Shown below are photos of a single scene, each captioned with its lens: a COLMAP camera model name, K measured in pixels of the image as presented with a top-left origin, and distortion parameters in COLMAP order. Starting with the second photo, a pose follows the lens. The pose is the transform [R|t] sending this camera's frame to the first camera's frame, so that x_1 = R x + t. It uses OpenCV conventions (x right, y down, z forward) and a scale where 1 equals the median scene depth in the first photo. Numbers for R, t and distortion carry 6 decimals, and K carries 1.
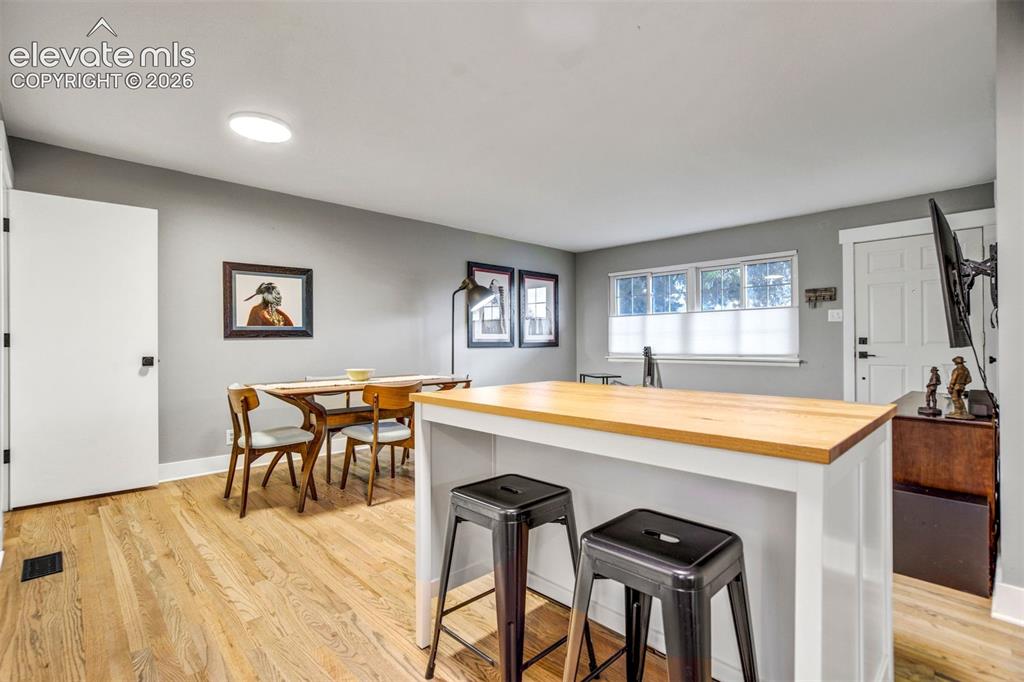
lens RADIAL K [[476.3, 0, 509.5], [0, 476.3, 339.8], [0, 0, 1]] dist [-0.024900, 0.001056]
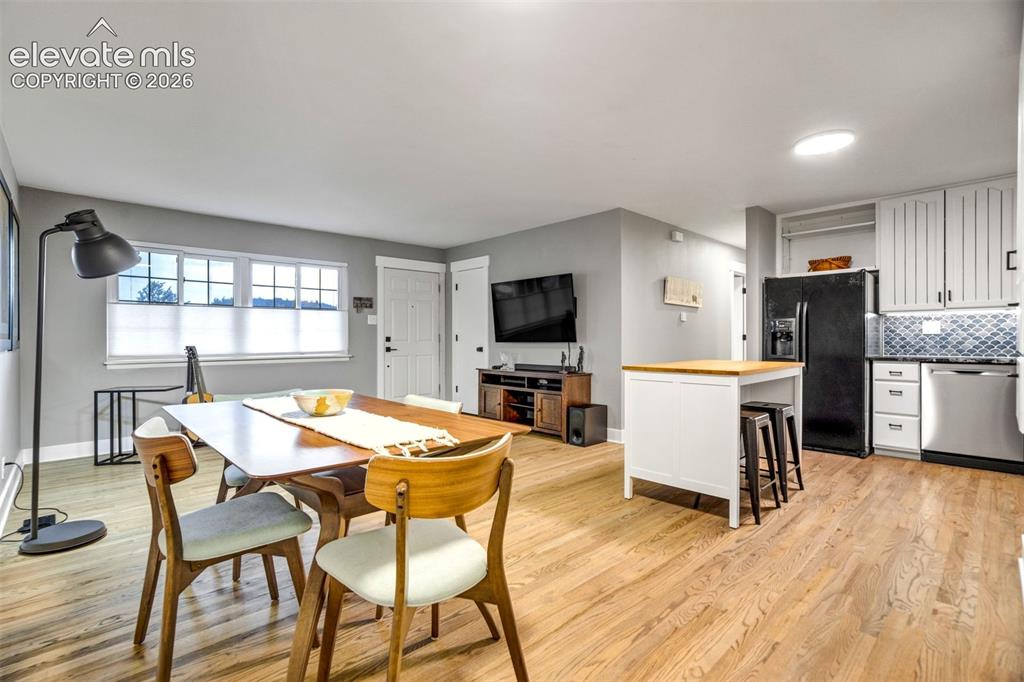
lens RADIAL K [[476.3, 0, 506.9], [0, 476.3, 340.8], [0, 0, 1]] dist [-0.024900, 0.001056]
pose [[0.013552, -0.001309, 0.999907, -0.734529], [-0.004062, 0.999991, 0.001364, 0.004245], [-0.999900, -0.004080, 0.013546, 0.714978]]
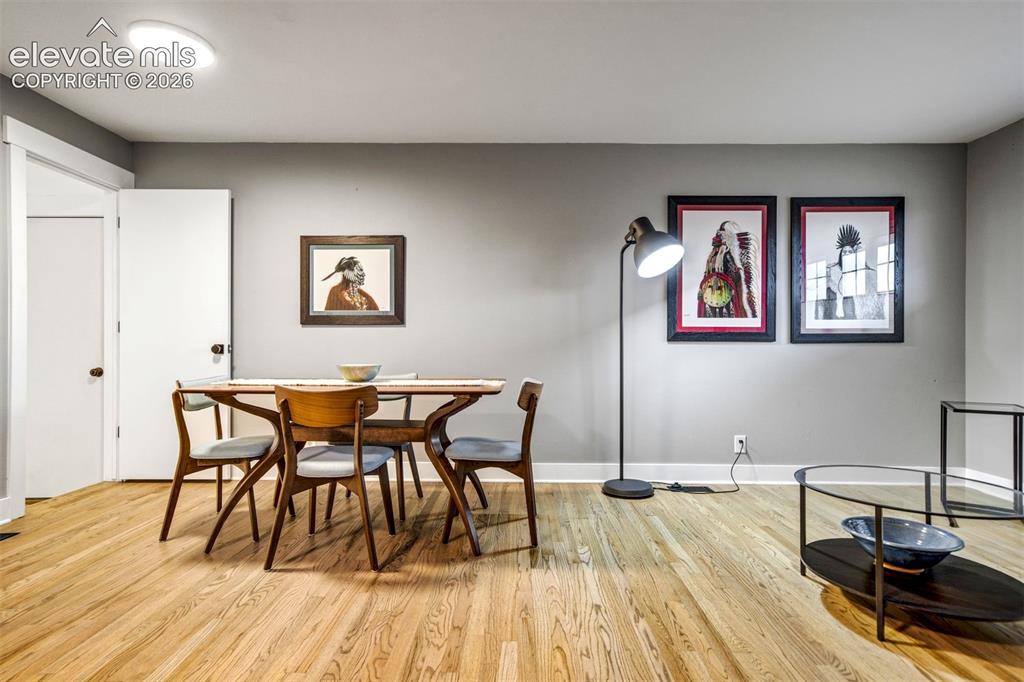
lens RADIAL K [[552.3, 0, 513.7], [0, 552.3, 346.2], [0, 0, 1]] dist [0.011327, 0.000729]
pose [[0.714221, 0.006211, -0.699892, 0.356545], [-0.003590, 0.999980, 0.005210, 0.026671], [0.699911, -0.001209, 0.714229, 0.510872]]
